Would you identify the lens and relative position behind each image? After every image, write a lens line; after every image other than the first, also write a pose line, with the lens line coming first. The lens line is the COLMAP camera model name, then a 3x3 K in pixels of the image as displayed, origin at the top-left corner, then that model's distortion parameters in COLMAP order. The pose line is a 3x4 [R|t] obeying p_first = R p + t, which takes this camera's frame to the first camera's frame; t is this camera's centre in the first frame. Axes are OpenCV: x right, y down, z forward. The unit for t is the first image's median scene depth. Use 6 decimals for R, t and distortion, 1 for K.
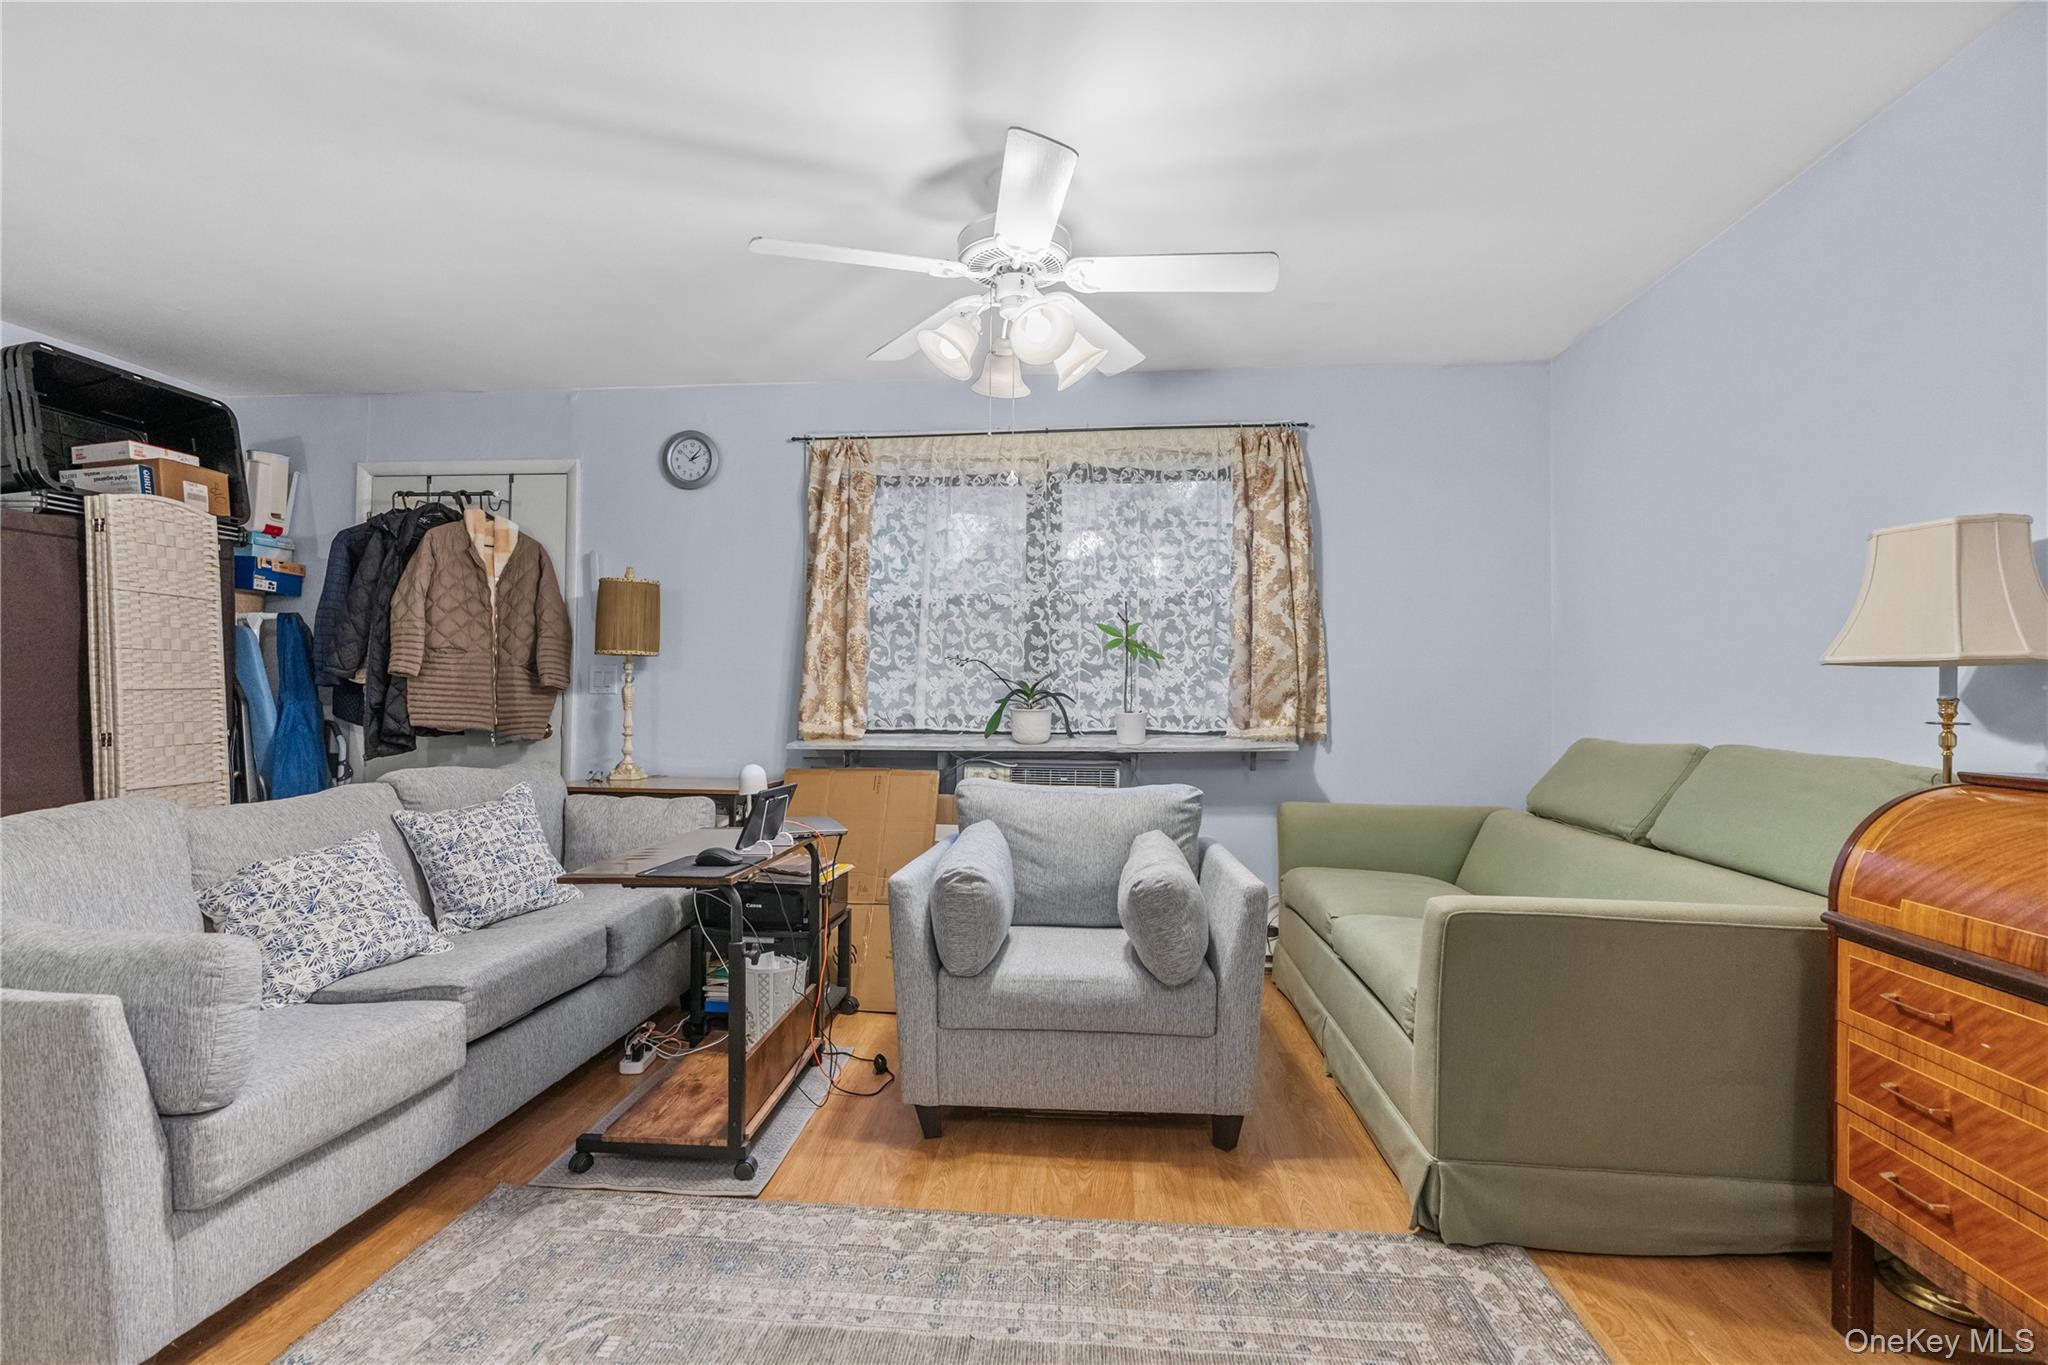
lens RADIAL K [[932.4, 0, 1018.7], [0, 932.4, 682.2], [0, 0, 1]] dist [-0.014114, 0.007050]
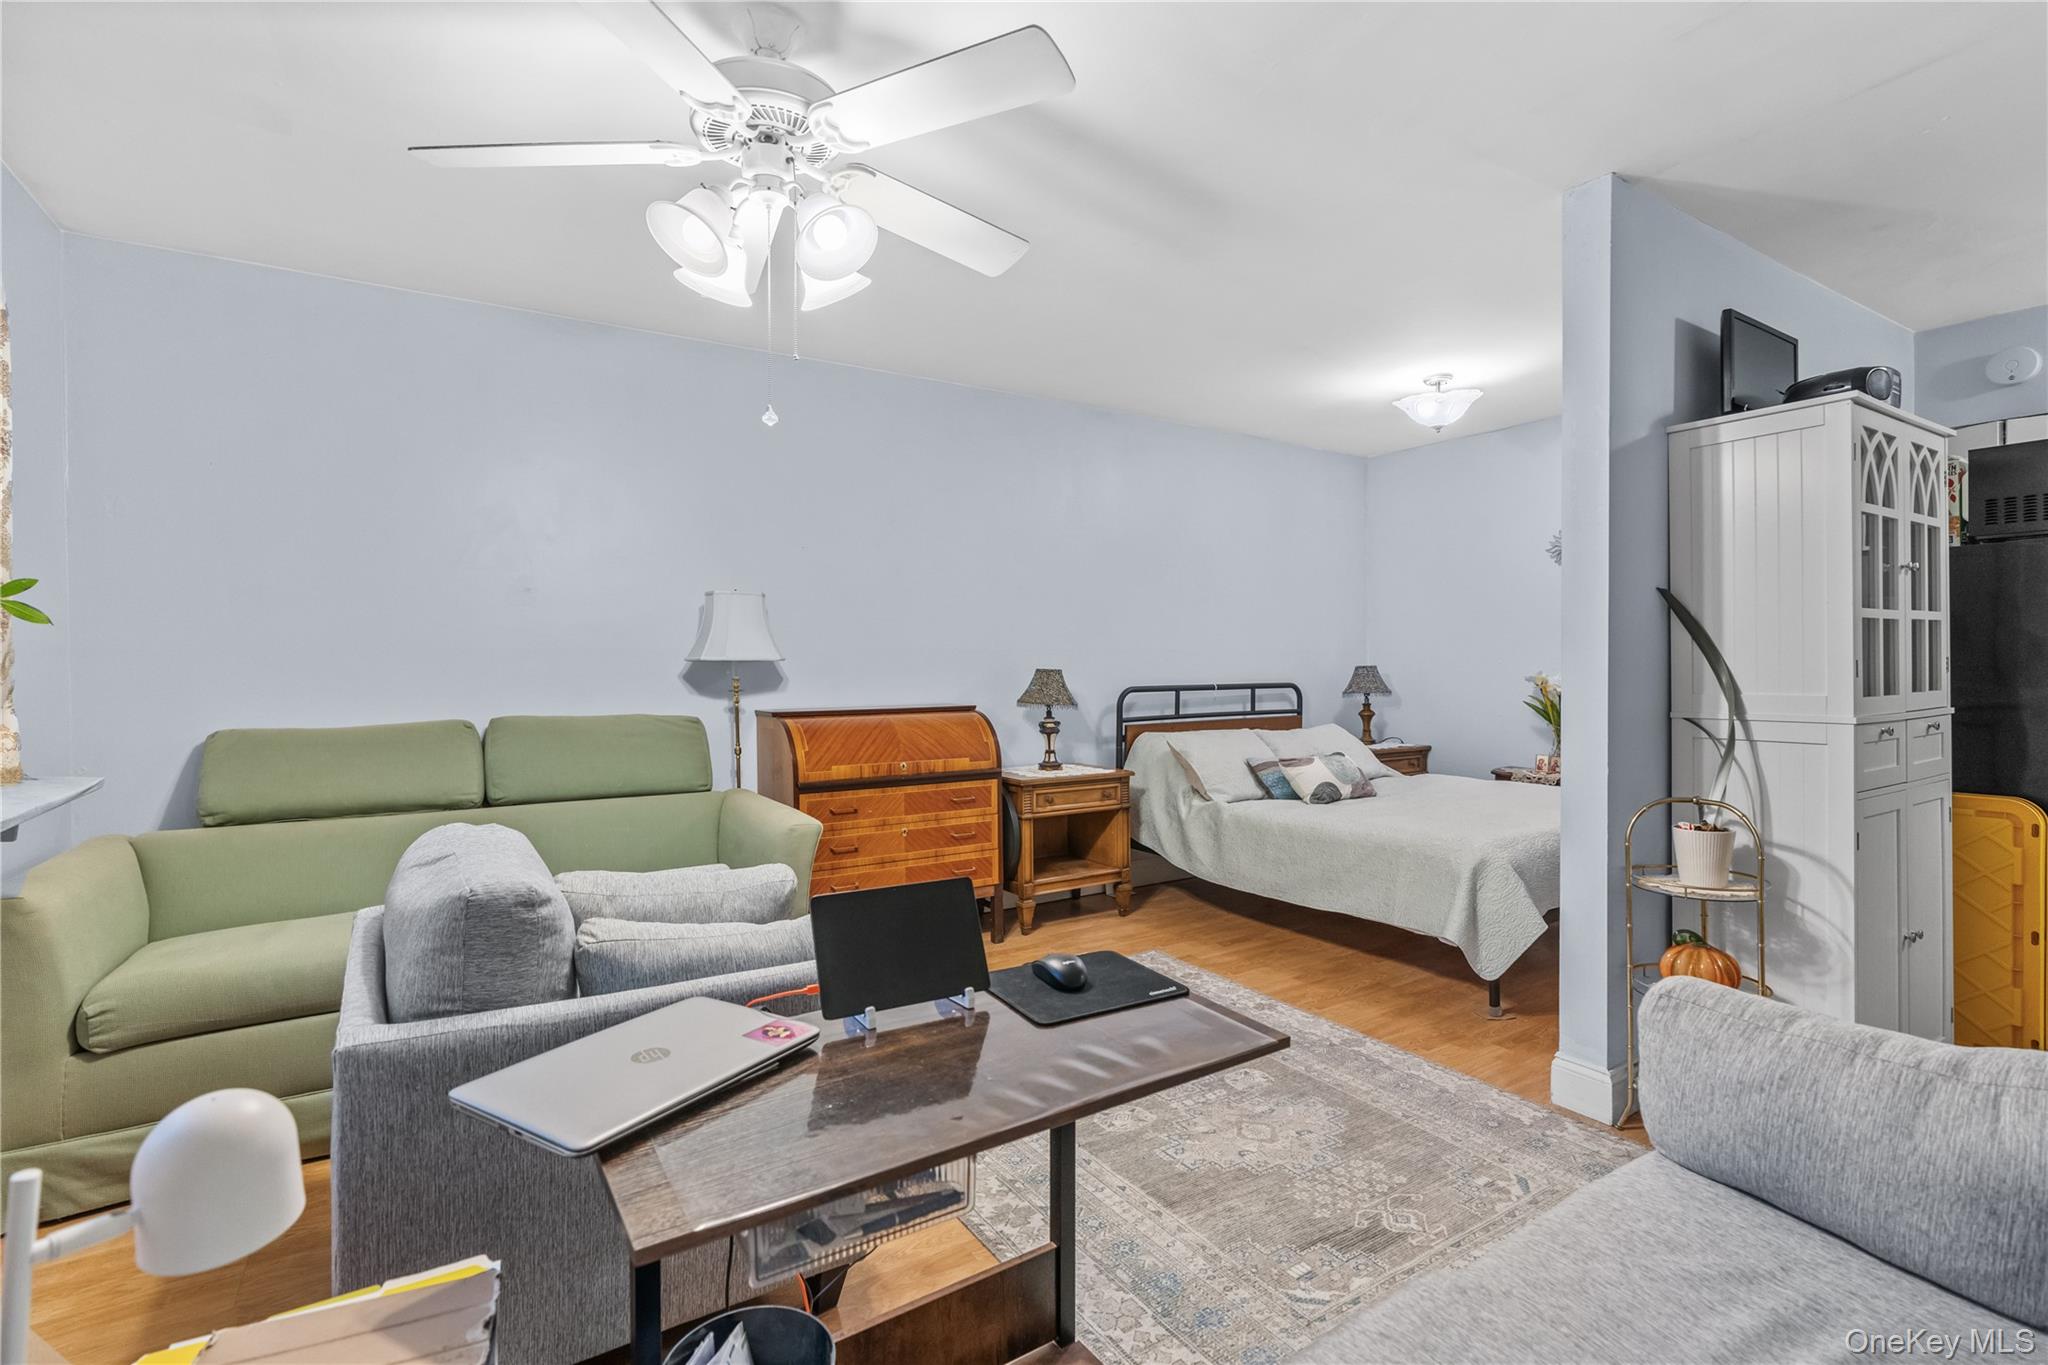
lens RADIAL K [[946.2, 0, 1019.7], [0, 946.2, 666.2], [0, 0, 1]] dist [-0.003308, 0.001194]
pose [[-0.610124, -0.011870, 0.792217, -0.490204], [-0.014228, 0.999891, 0.004023, -0.012840], [-0.792178, -0.008817, -0.610227, 0.850727]]
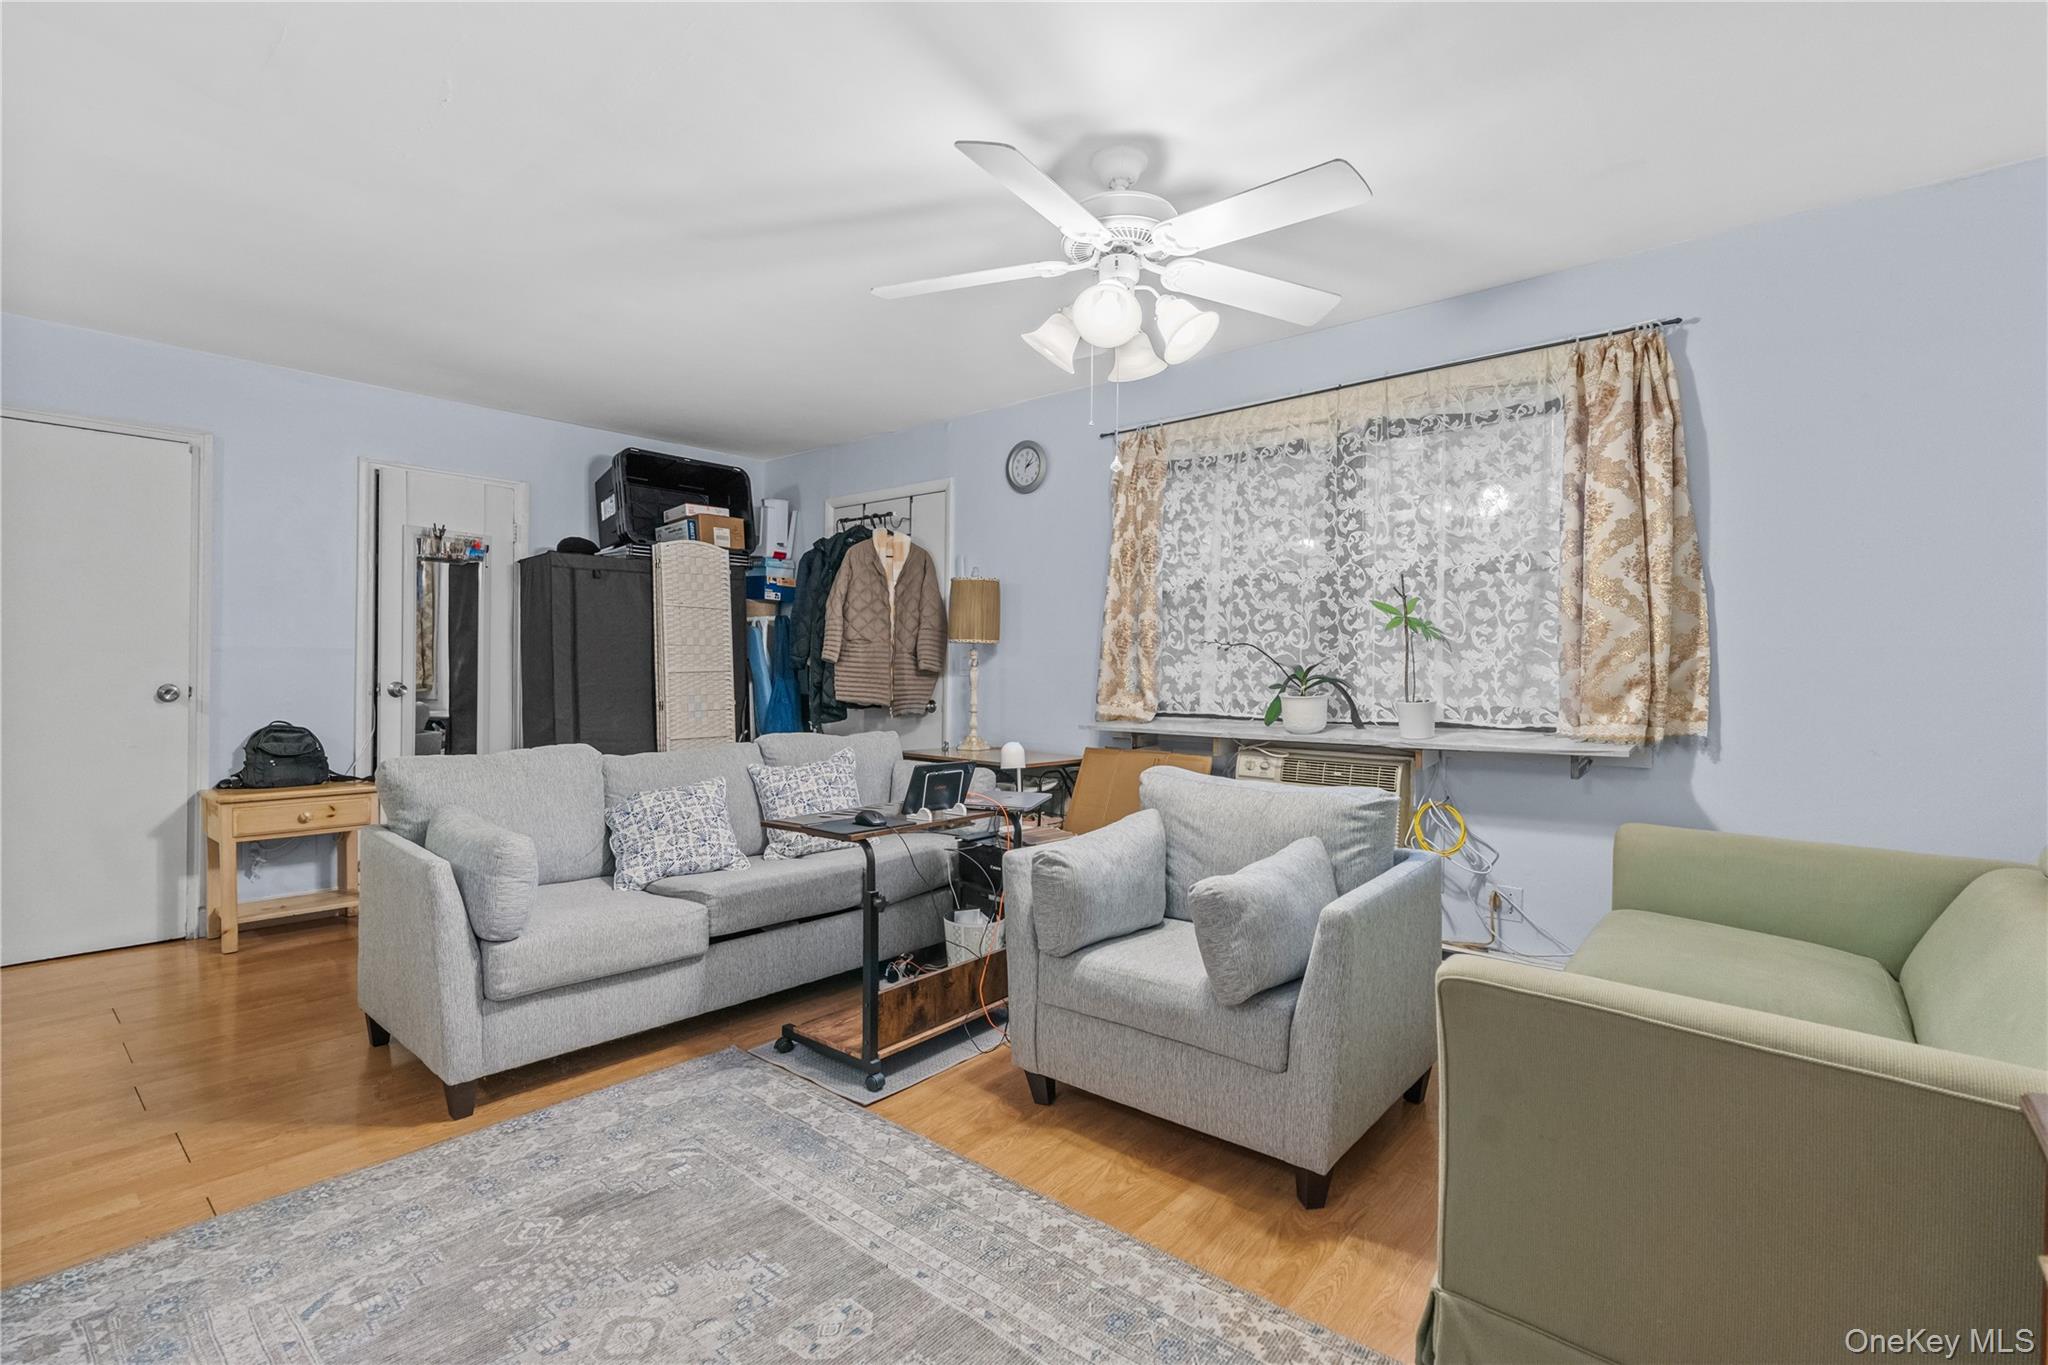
lens RADIAL K [[929.6, 0, 1017.7], [0, 929.6, 675.4], [0, 0, 1]] dist [-0.010258, 0.003436]
pose [[0.816390, 0.005362, -0.577476, 0.309621], [0.004889, 0.999857, 0.016195, -0.007611], [0.577480, -0.016045, 0.816247, 0.085709]]
